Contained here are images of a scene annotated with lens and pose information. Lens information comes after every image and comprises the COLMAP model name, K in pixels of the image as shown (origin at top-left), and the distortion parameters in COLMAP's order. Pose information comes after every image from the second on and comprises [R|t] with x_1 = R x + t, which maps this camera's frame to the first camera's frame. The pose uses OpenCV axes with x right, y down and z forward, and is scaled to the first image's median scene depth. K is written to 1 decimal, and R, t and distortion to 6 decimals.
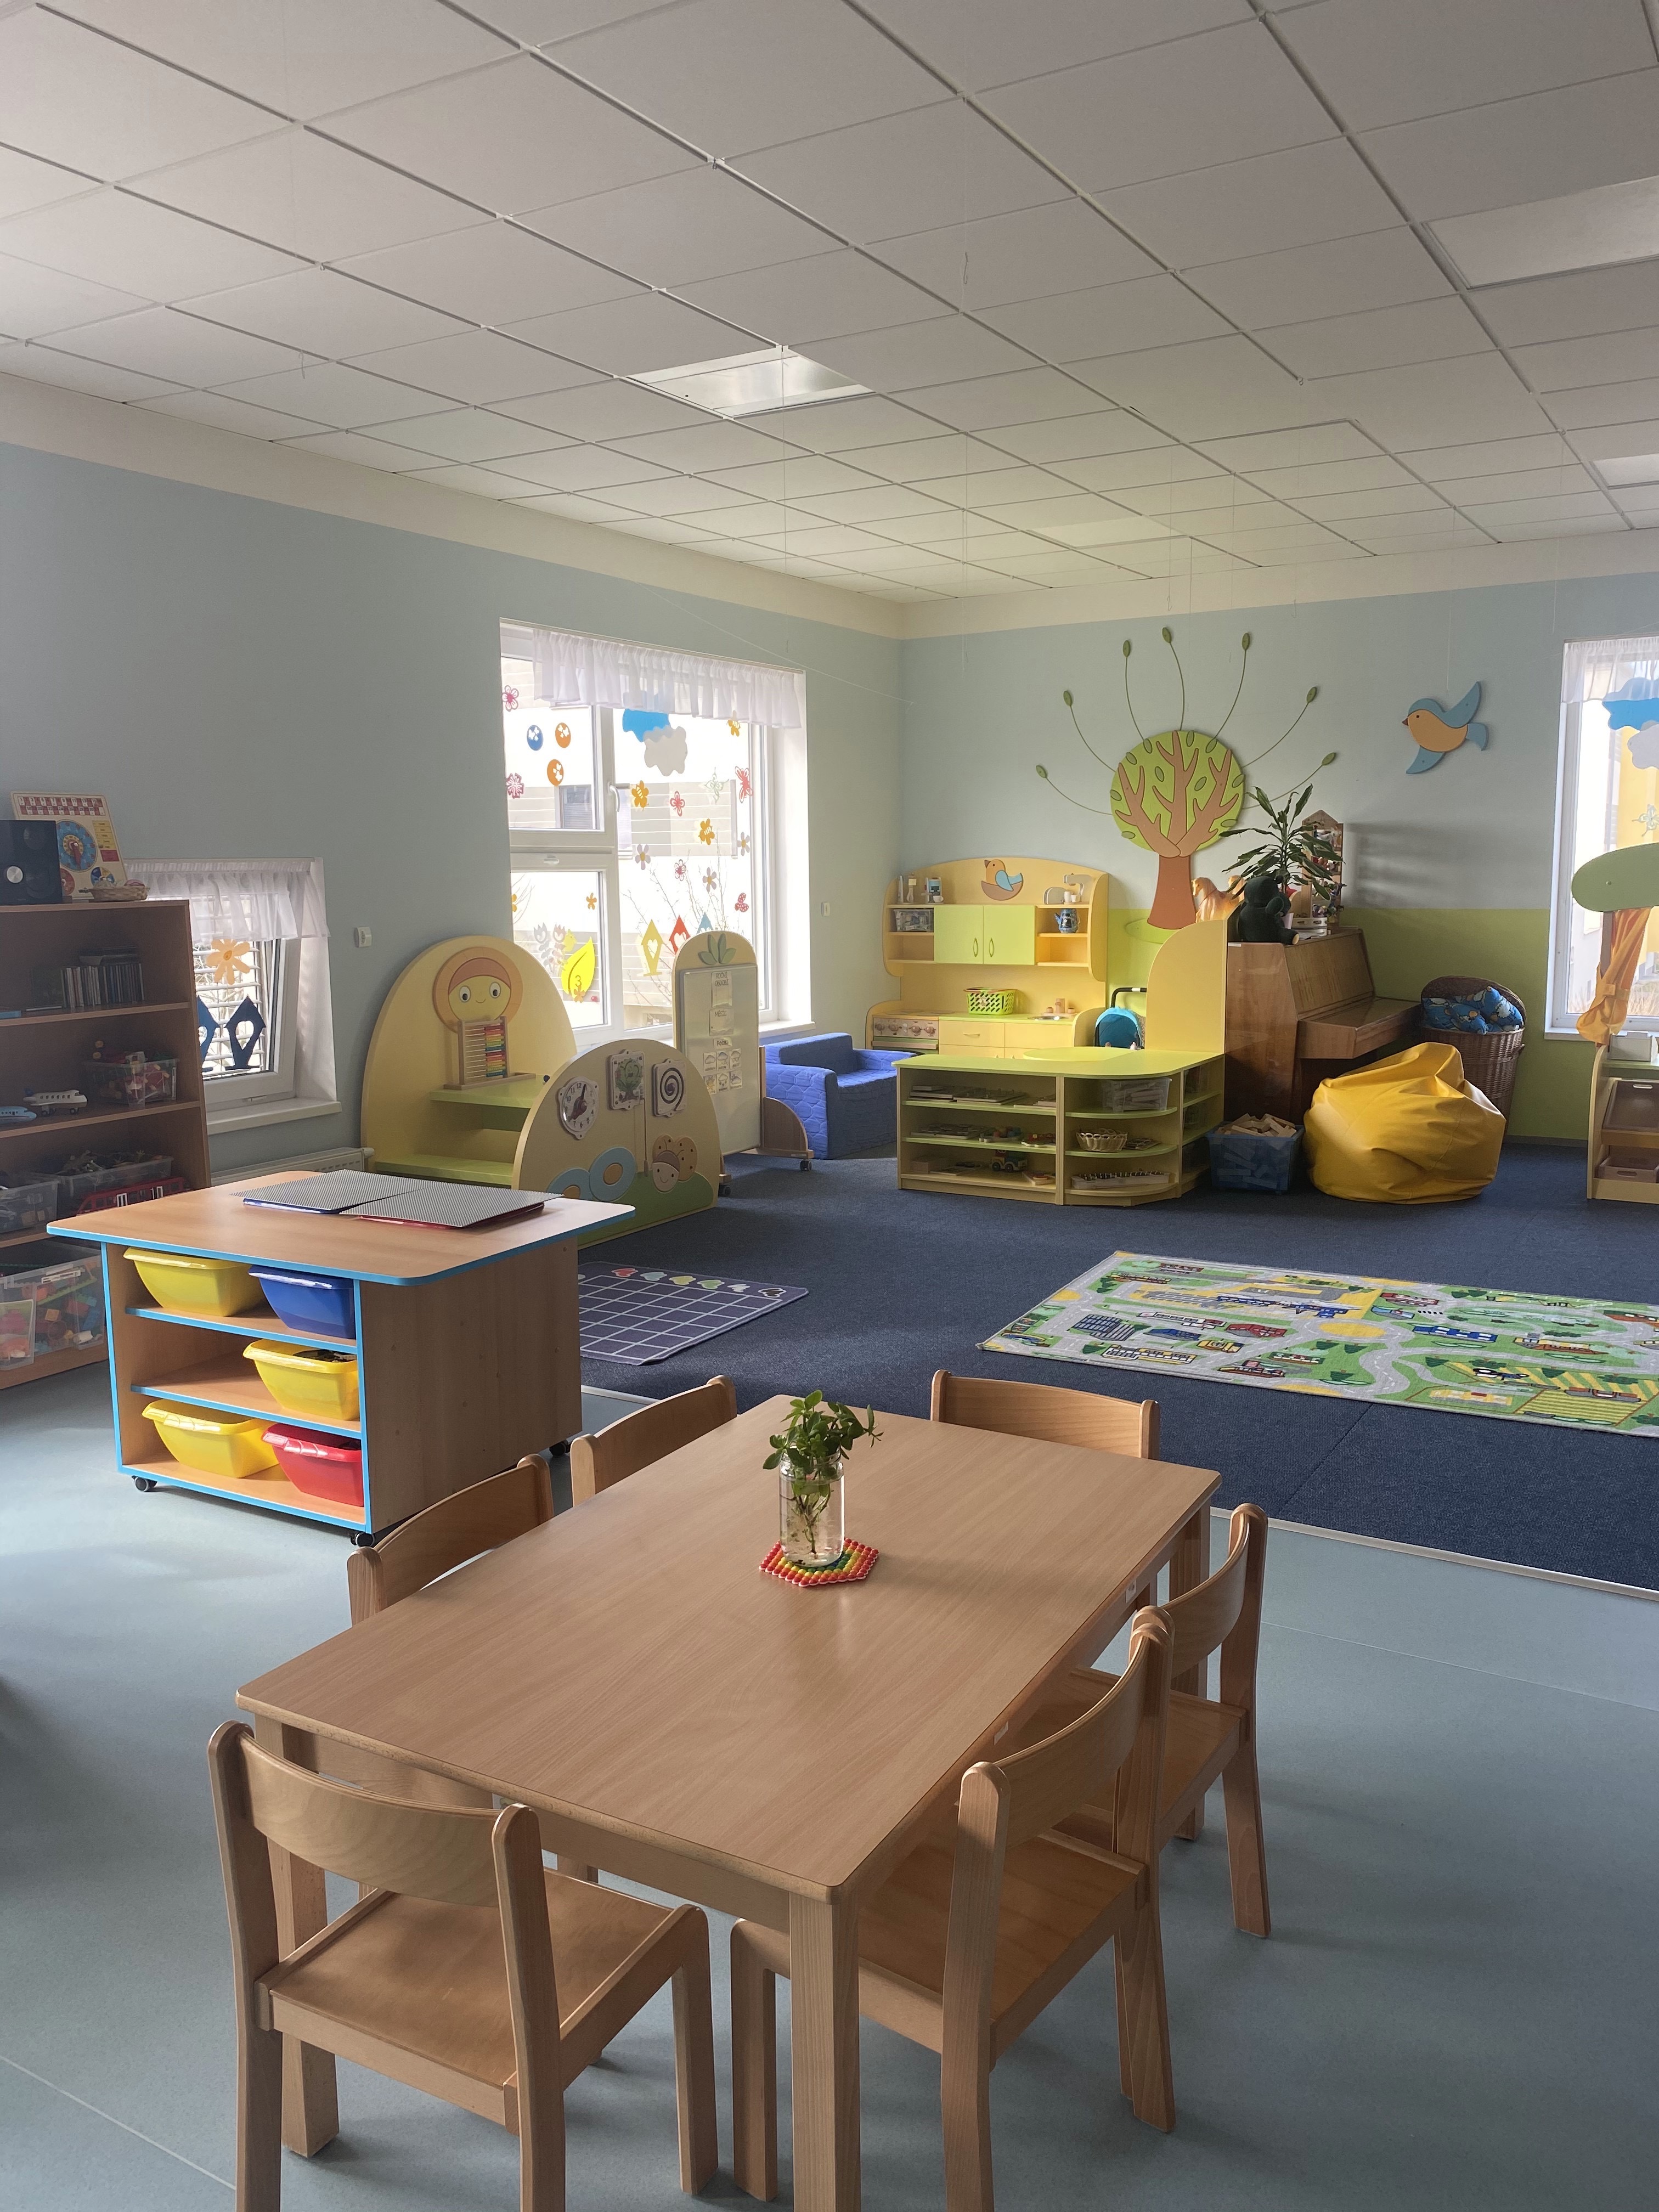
lens RADIAL K [[1694.2, 0, 817.4], [0, 1694.2, 1143.9], [0, 0, 1]] dist [0.084628, -0.235613]
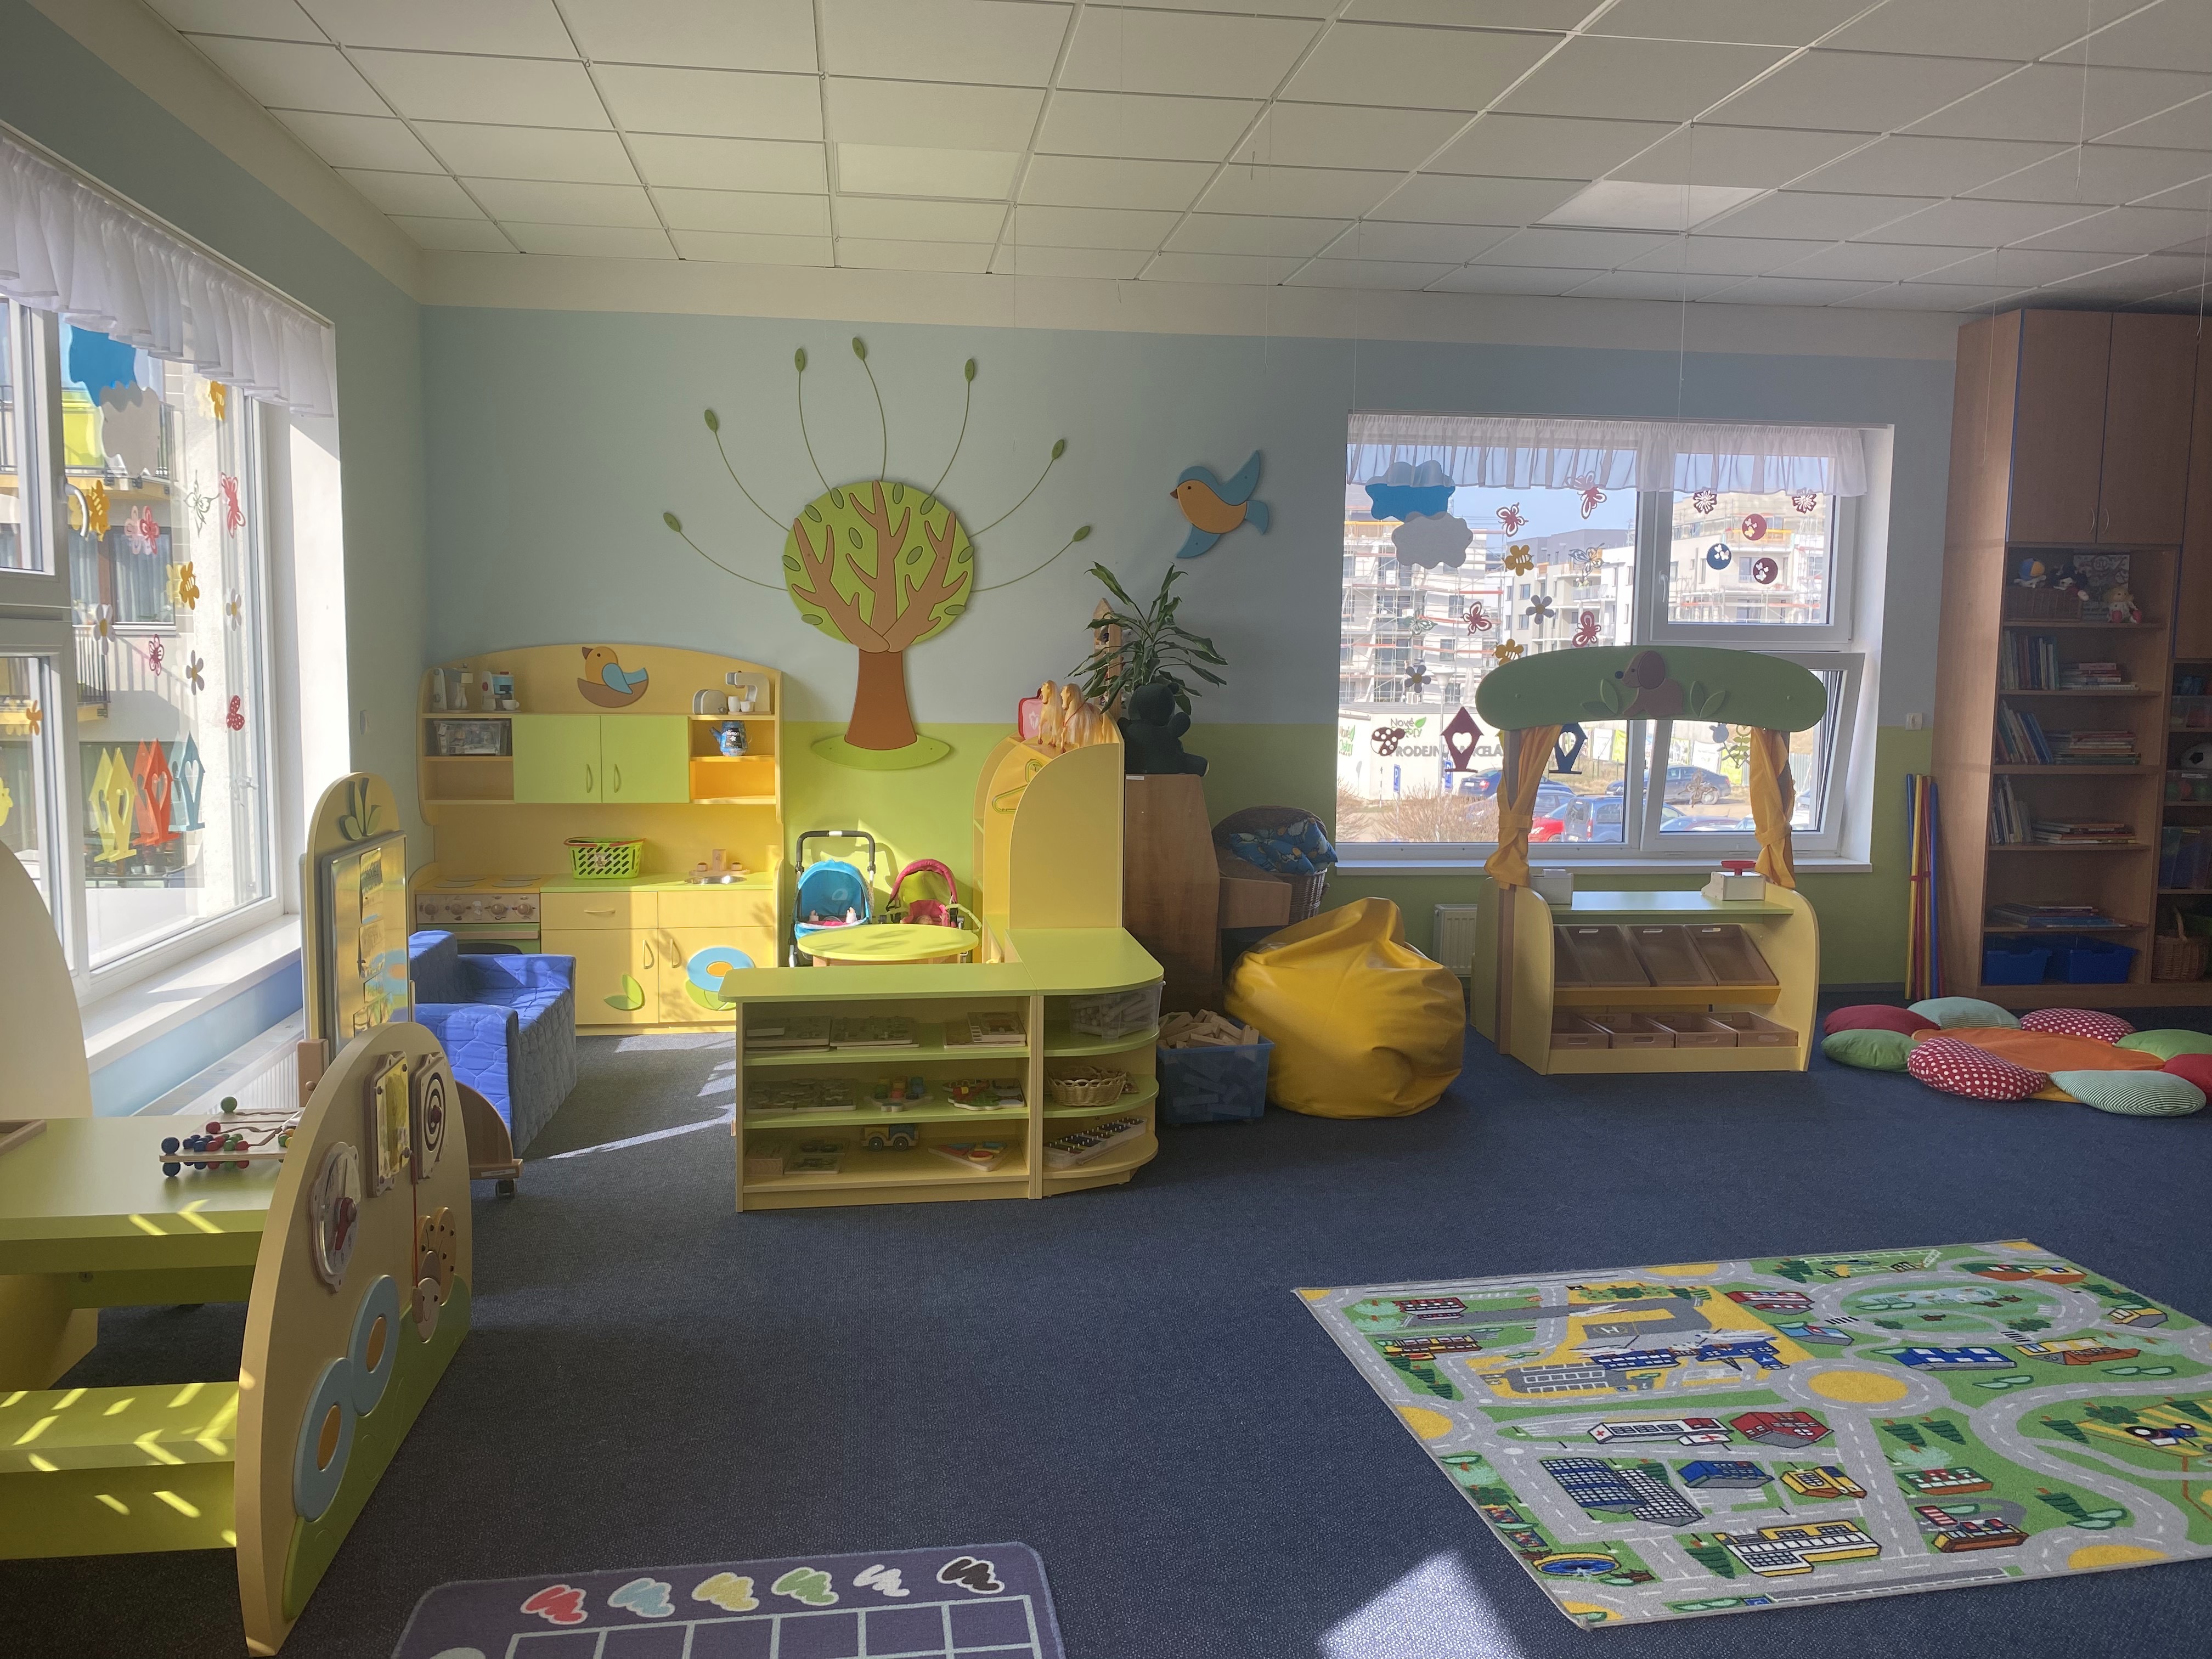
lens RADIAL K [[1752.8, 0, 1229.7], [0, 1752.8, 832.7], [0, 0, 1]] dist [0.091505, -0.163800]
pose [[0.775628, -0.041893, 0.629799, -0.176681], [0.083688, 0.995811, -0.036826, -0.058896], [-0.625618, 0.081270, 0.775885, 0.377839]]
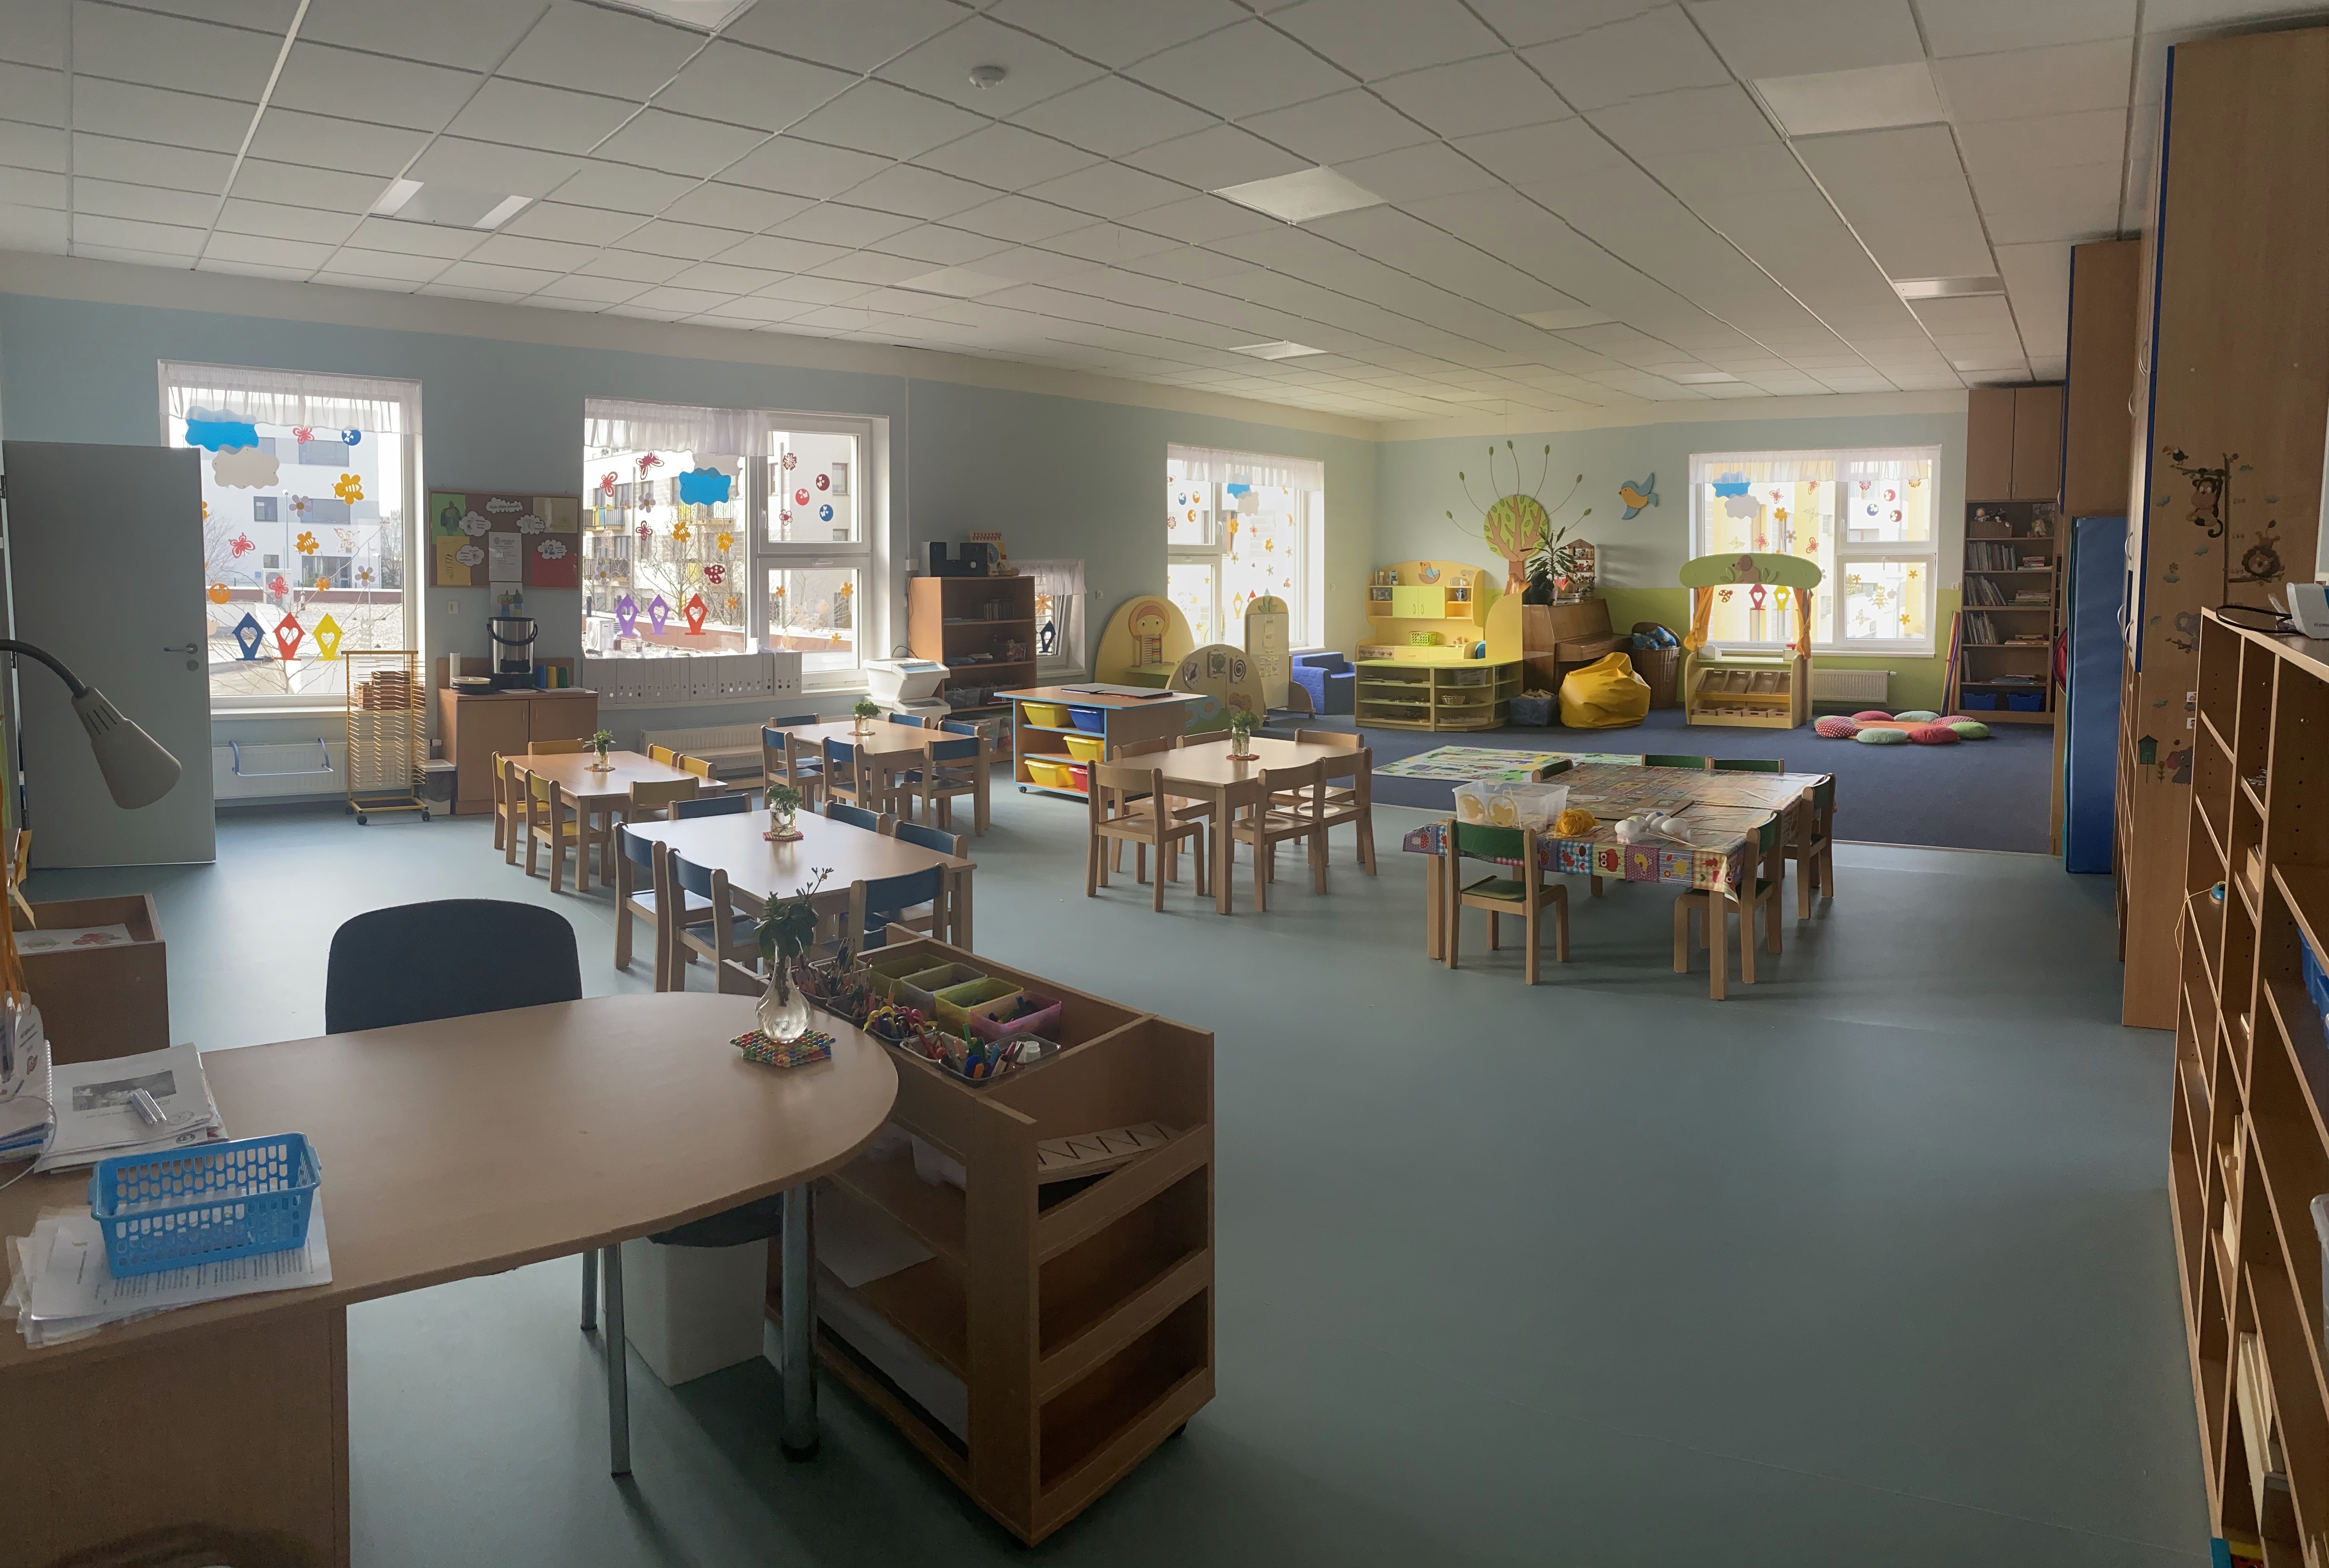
lens RADIAL K [[2334.3, 0, 1164.5], [0, 2334.3, 784.0], [0, 0, 1]] dist [-0.076116, 0.004623]
pose [[0.983473, 0.020358, -0.179908, 0.341711], [-0.034025, 0.996736, -0.073208, 0.321056], [0.177831, 0.078119, 0.980955, -1.813232]]
